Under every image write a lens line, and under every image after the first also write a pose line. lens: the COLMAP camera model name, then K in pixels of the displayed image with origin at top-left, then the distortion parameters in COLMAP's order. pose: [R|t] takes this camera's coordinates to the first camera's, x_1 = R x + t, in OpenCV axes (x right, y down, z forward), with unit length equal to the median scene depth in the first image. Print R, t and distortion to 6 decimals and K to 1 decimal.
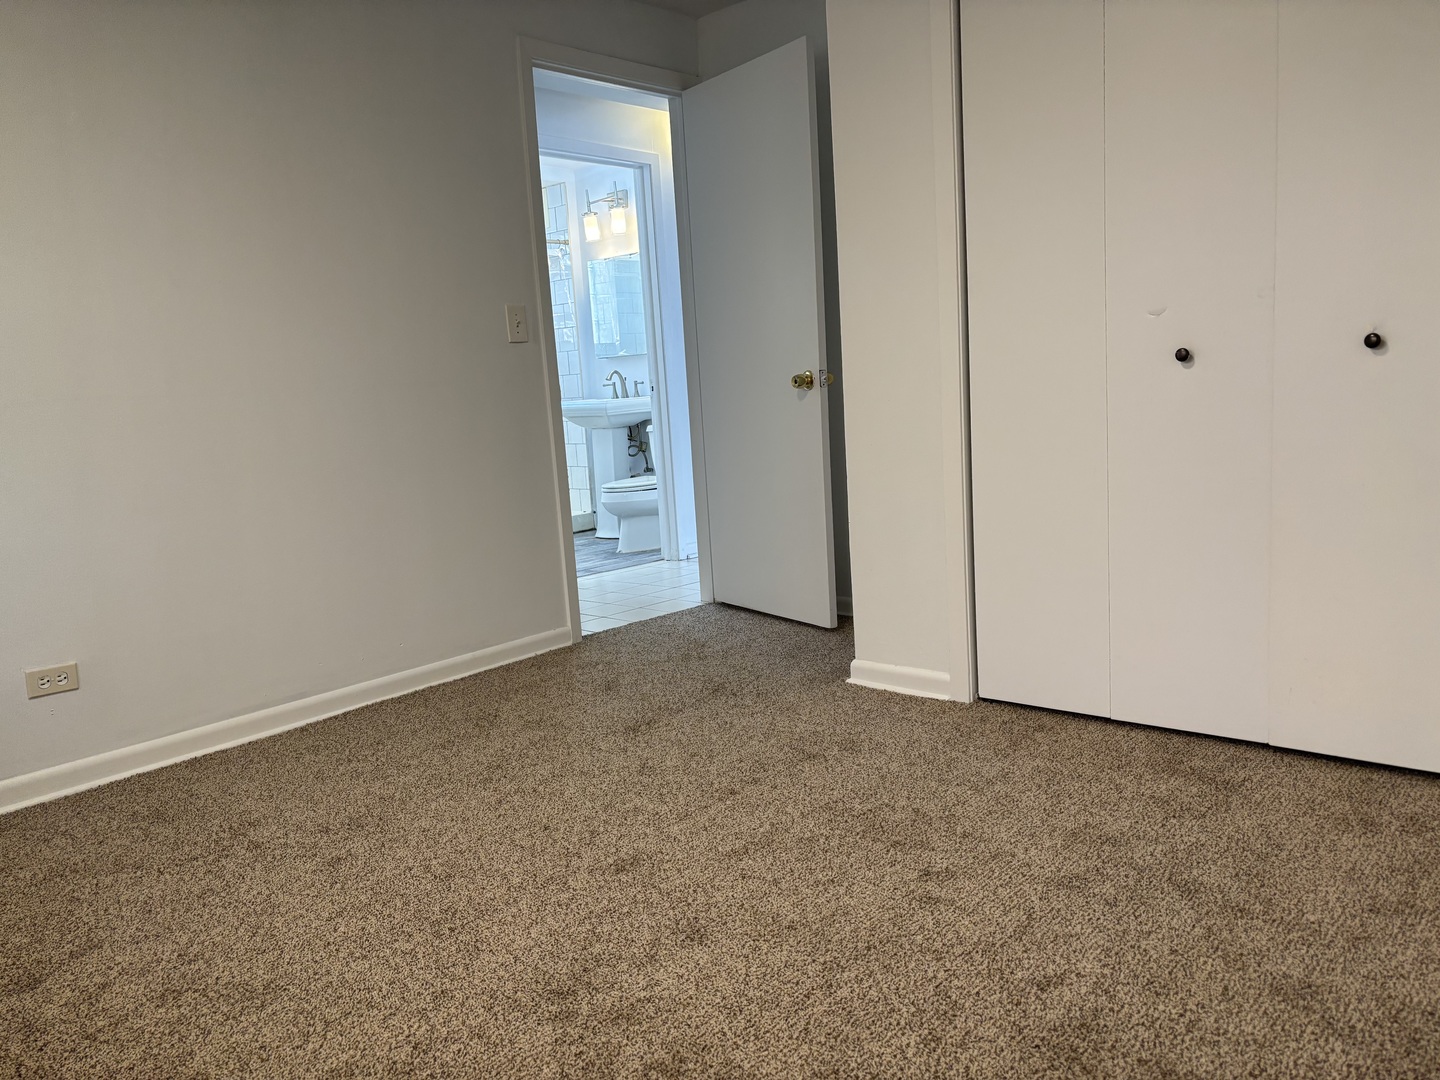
lens RADIAL K [[1083.3, 0, 734.1], [0, 1083.3, 542.1], [0, 0, 1]] dist [0.054419, -0.065707]
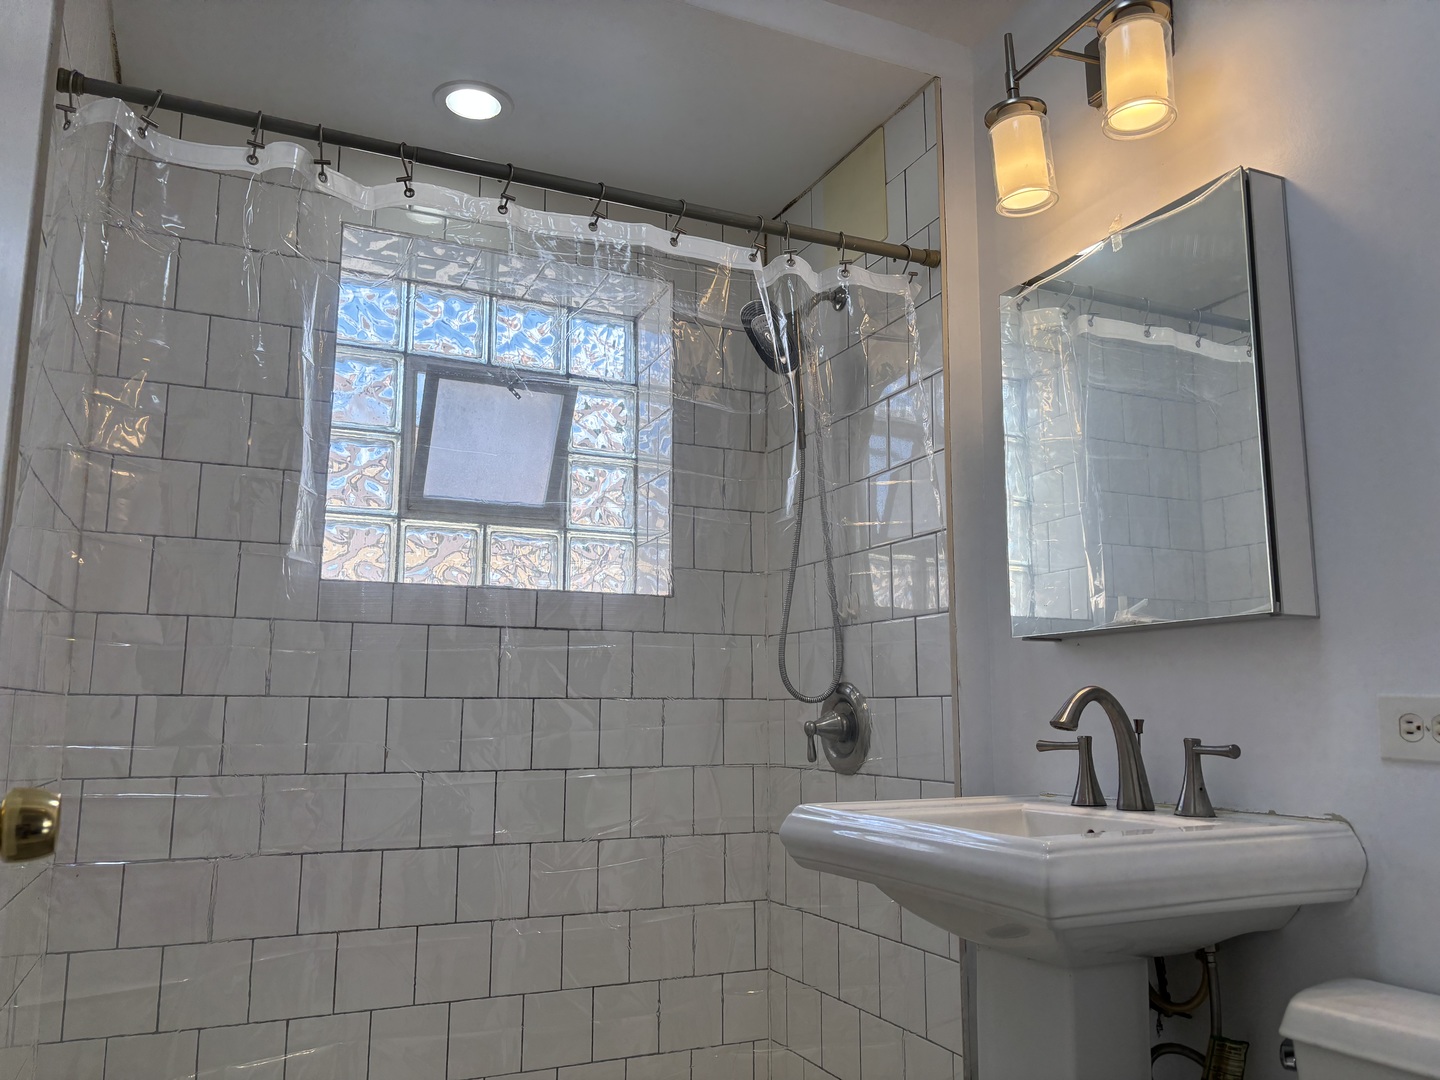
lens RADIAL K [[1083.3, 0, 714.9], [0, 1083.3, 546.4], [0, 0, 1]] dist [0.054419, -0.065707]
pose [[0.916365, 0.000907, -0.400344, -0.180671], [-0.122035, 0.953039, -0.277172, -0.223810], [0.381292, 0.302847, 0.873442, 1.507048]]
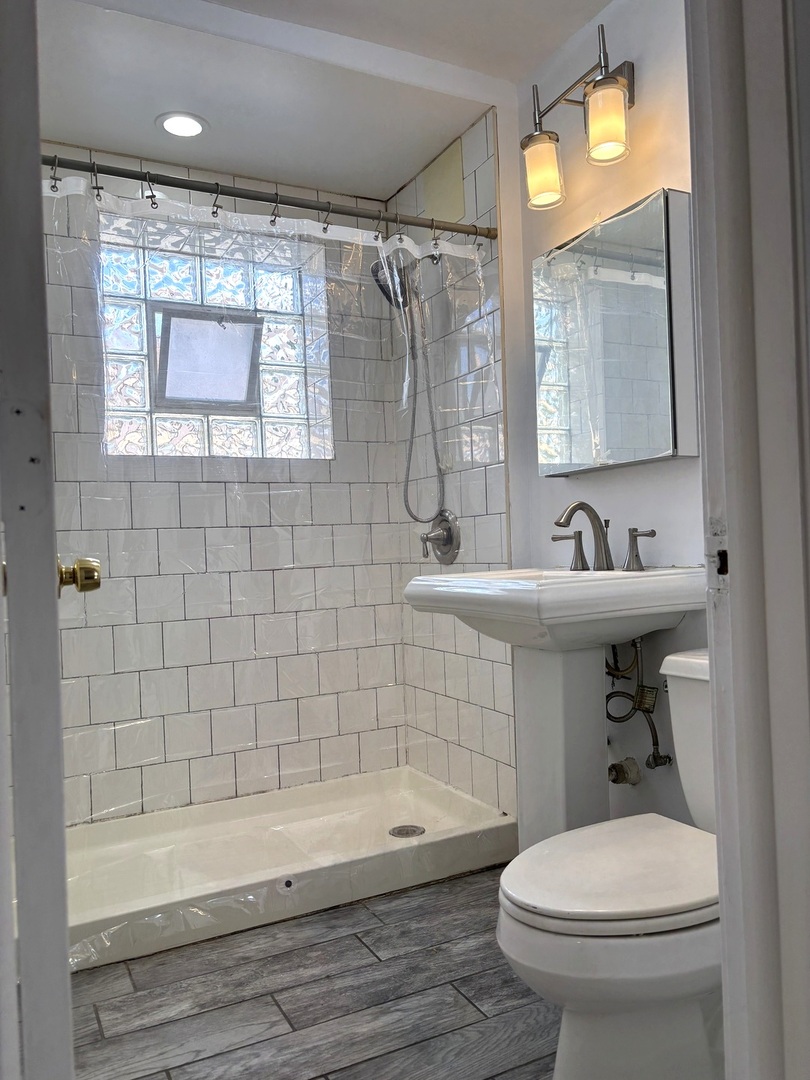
lens RADIAL K [[812.5, 0, 411.5], [0, 812.5, 545.8], [0, 0, 1]] dist [0.054419, -0.065707]
pose [[0.937742, 0.024148, -0.346493, -0.126874], [-0.074413, 0.988385, -0.132509, -0.194016], [0.339268, 0.150043, 0.928646, 1.395029]]
